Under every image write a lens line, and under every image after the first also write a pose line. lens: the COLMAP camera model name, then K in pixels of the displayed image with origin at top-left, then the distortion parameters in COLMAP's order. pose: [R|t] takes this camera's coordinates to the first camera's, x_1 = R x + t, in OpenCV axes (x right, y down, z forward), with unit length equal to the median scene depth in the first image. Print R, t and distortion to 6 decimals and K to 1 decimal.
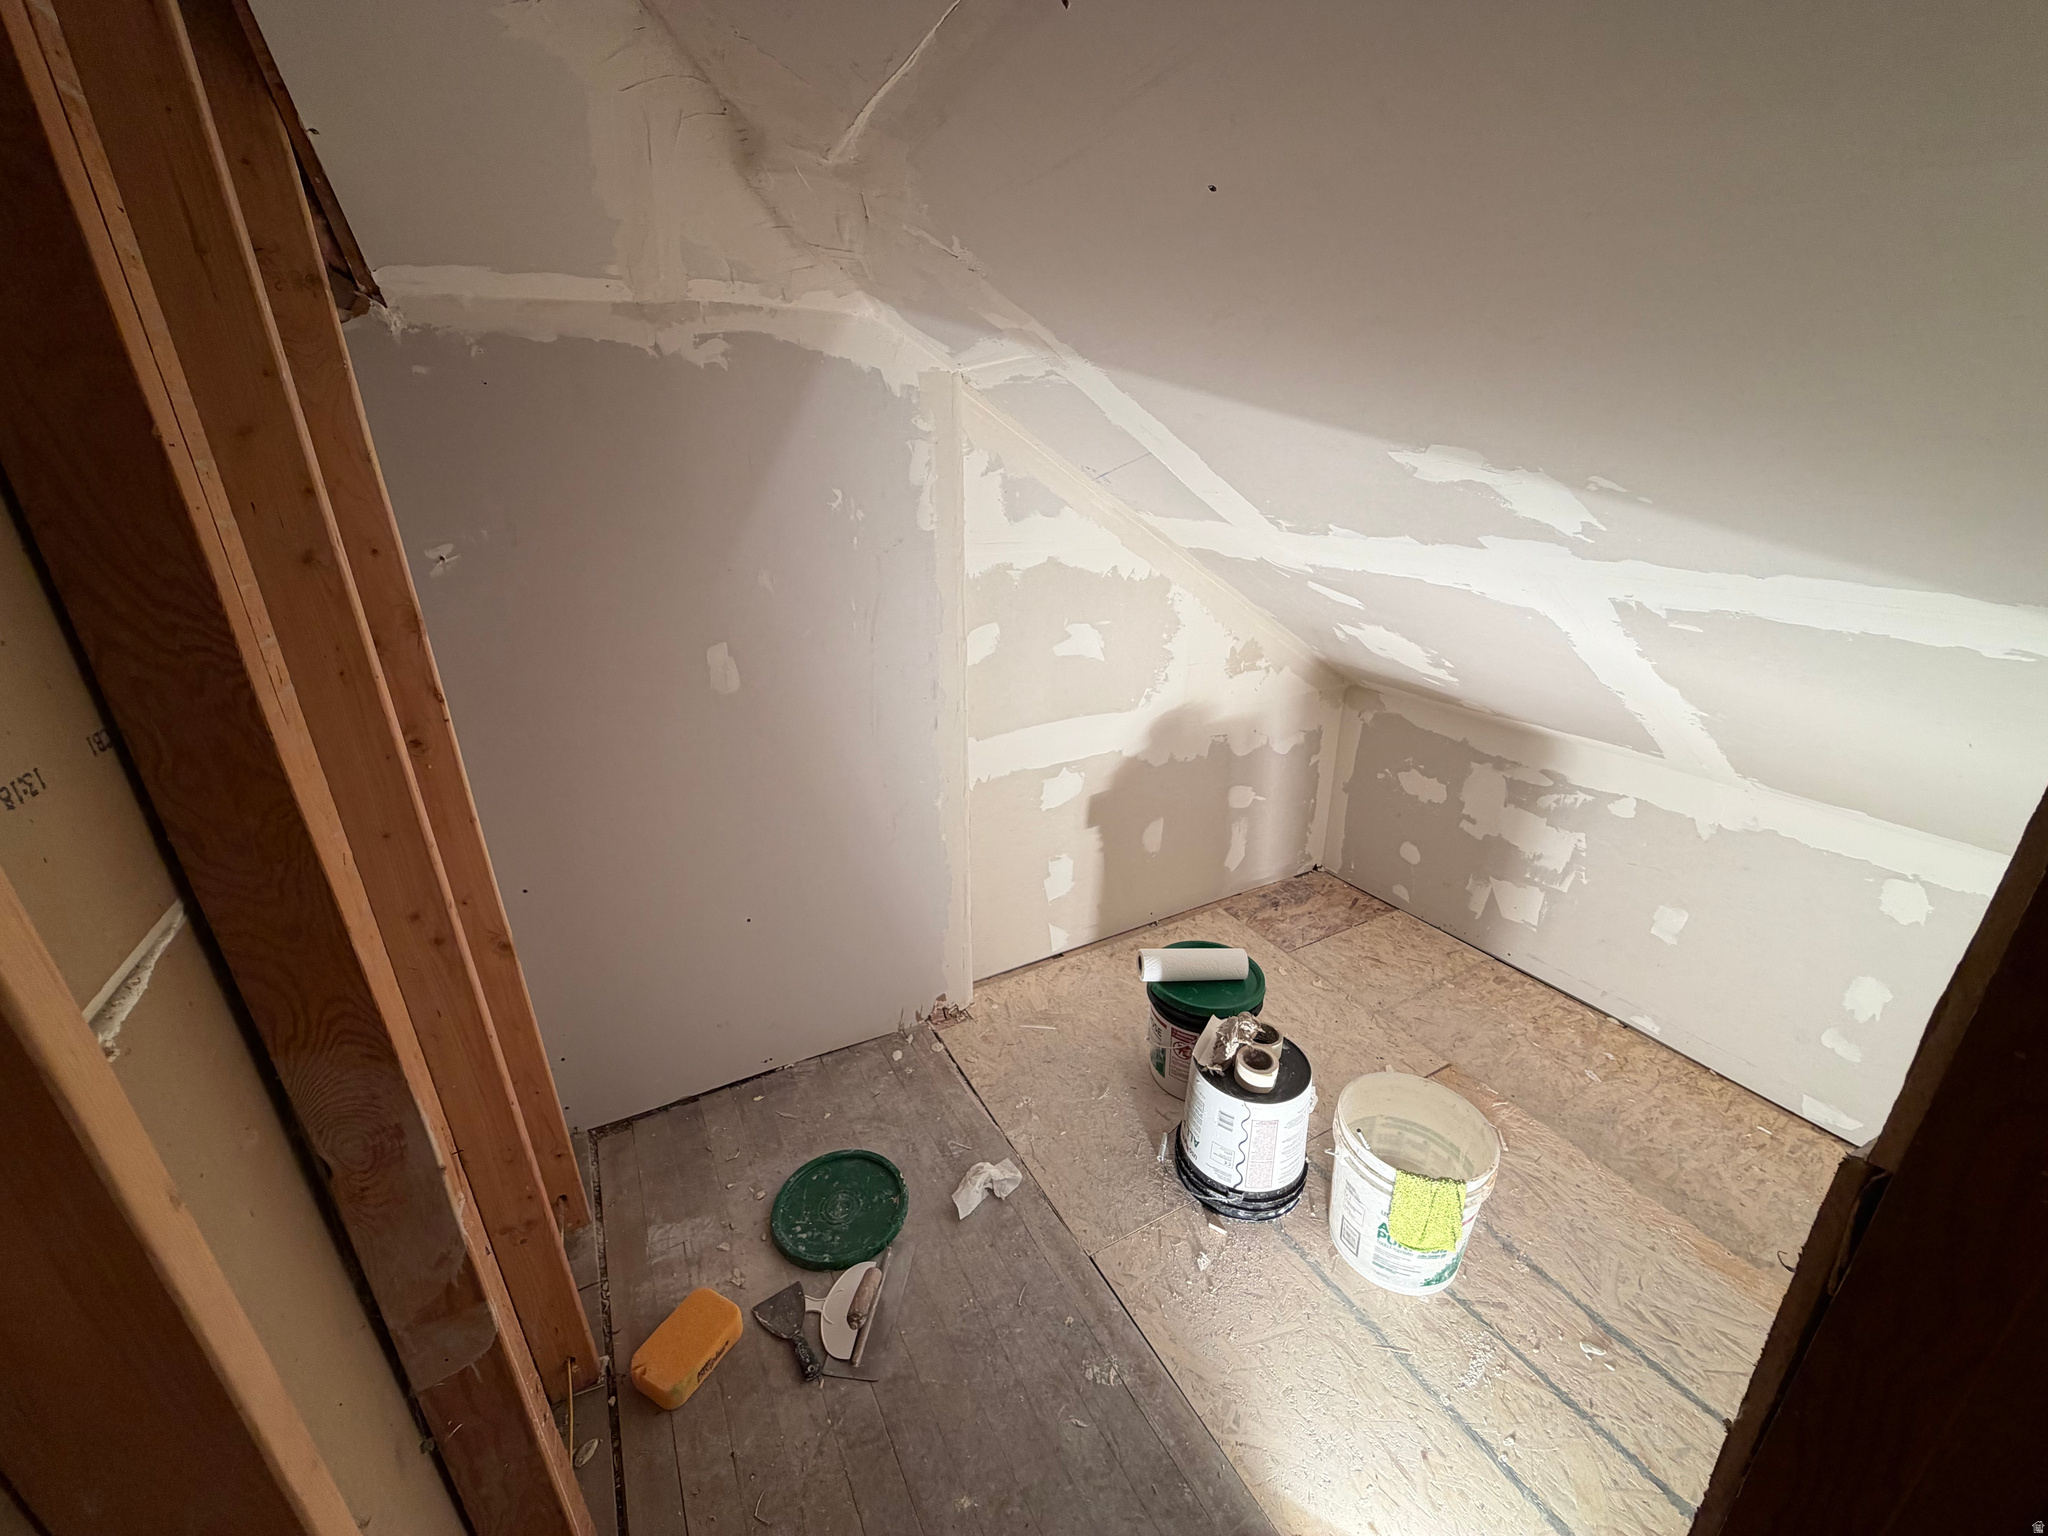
lens RADIAL K [[821.0, 0, 1017.4], [0, 821.0, 768.1], [0, 0, 1]] dist [-0.001438, -0.000347]
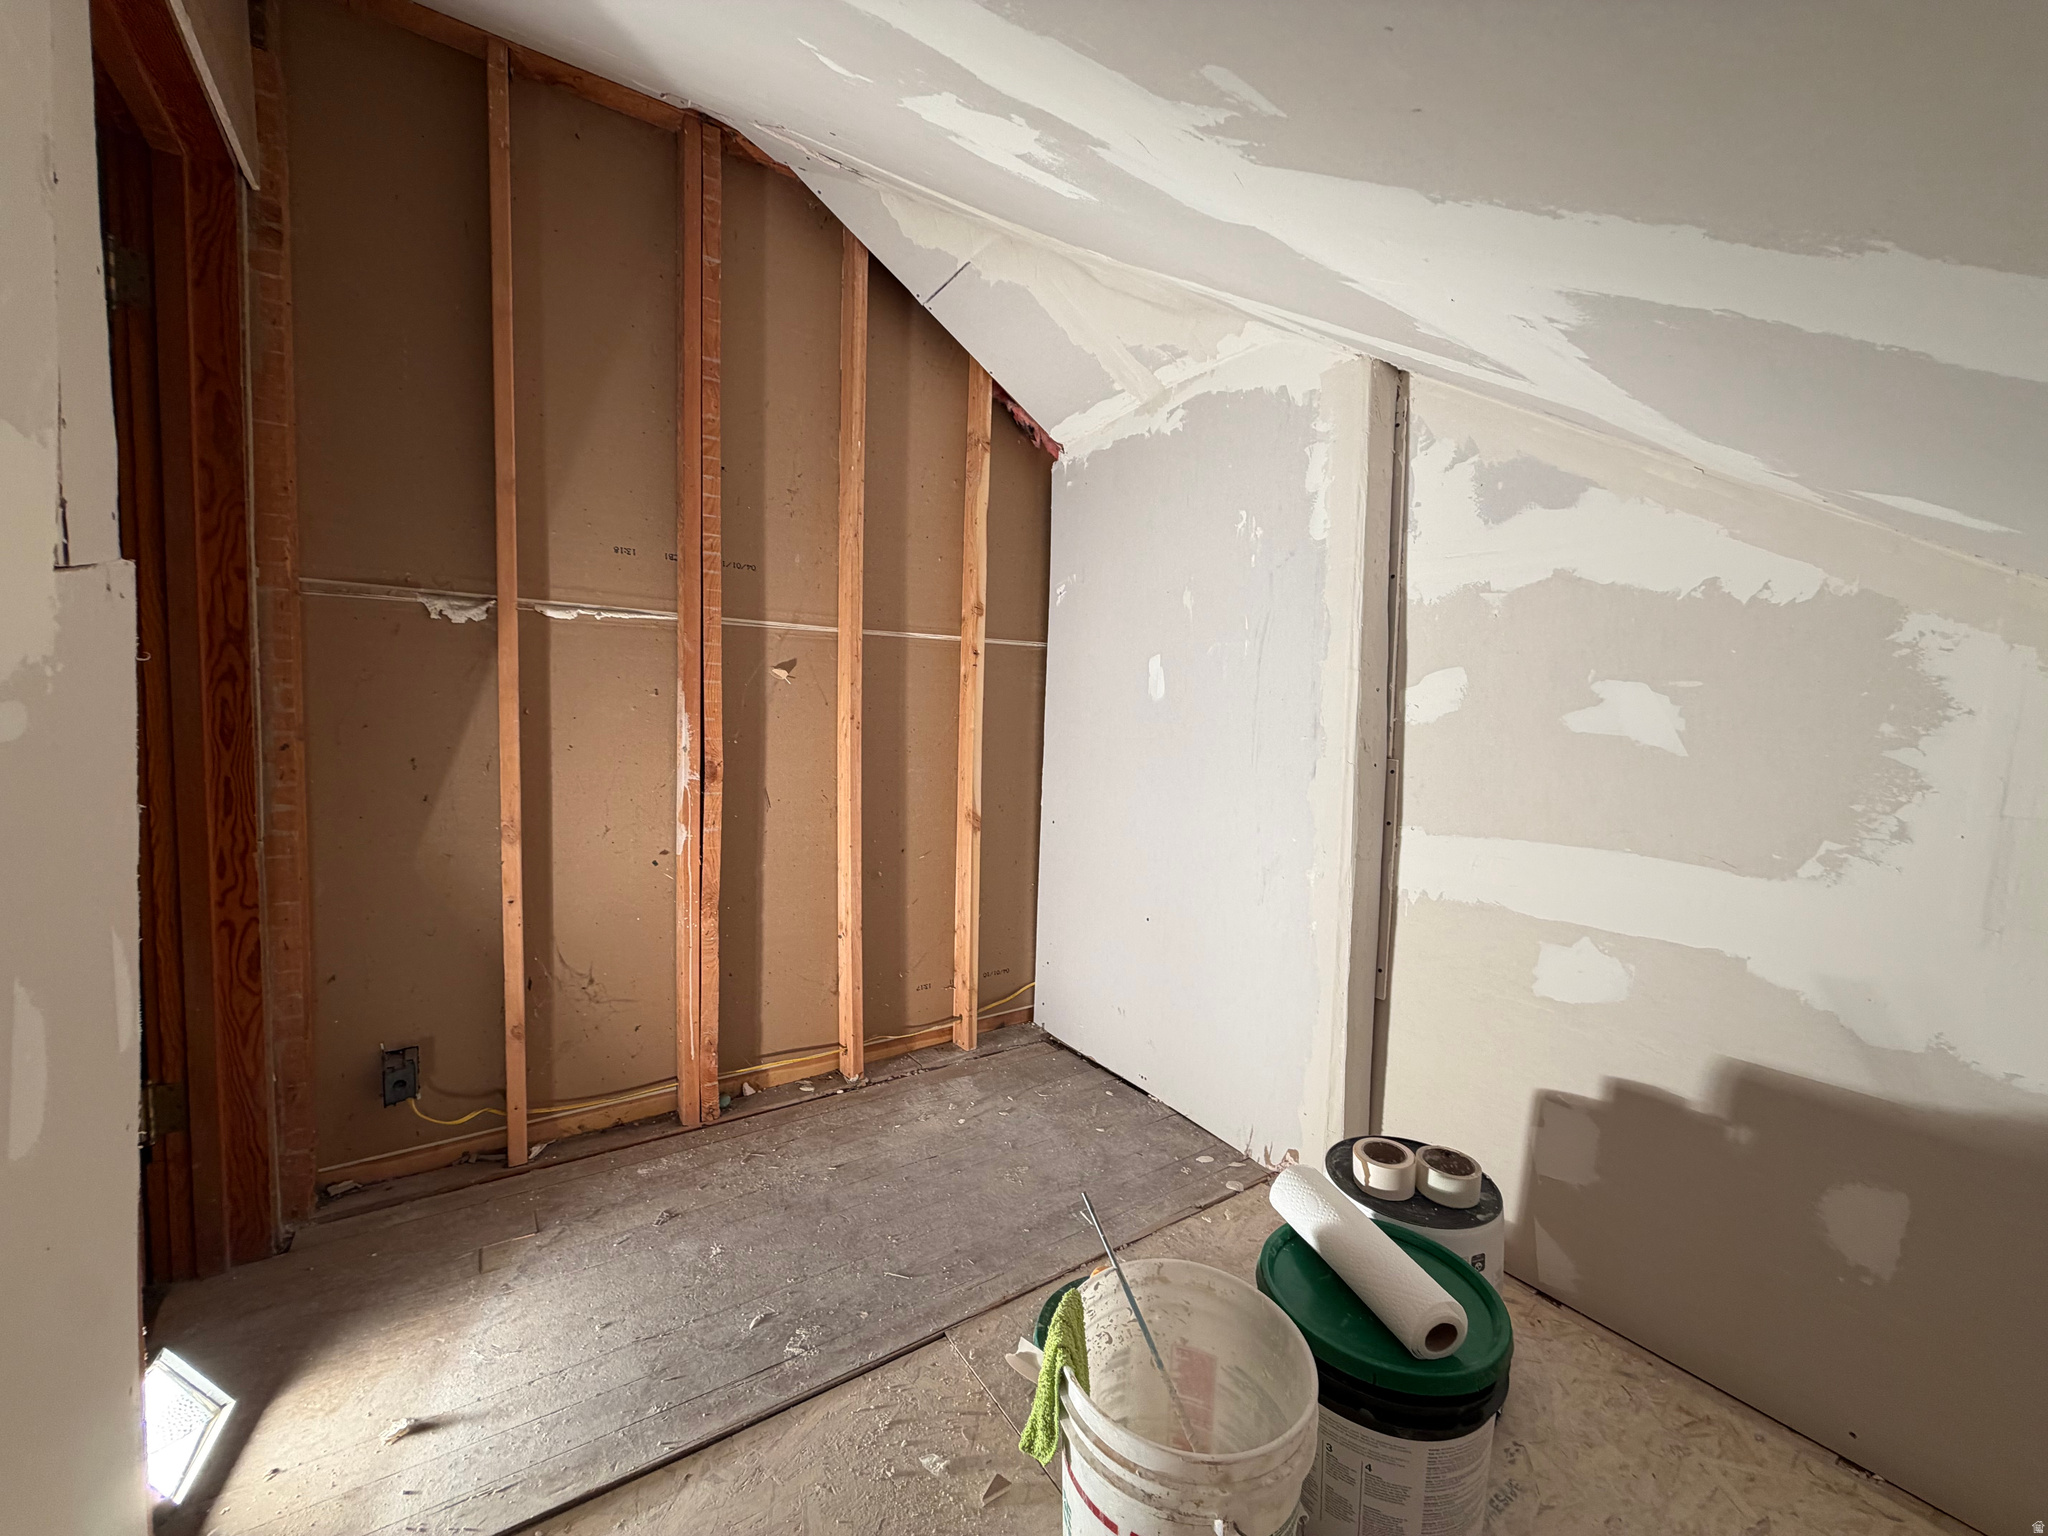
lens RADIAL K [[821.0, 0, 1015.5], [0, 821.0, 764.1], [0, 0, 1]] dist [-0.001438, -0.000347]
pose [[0.087833, 0.078182, -0.993062, 0.698052], [-0.382827, 0.923005, 0.038806, 0.022418], [0.919635, 0.376763, 0.111001, 0.637254]]
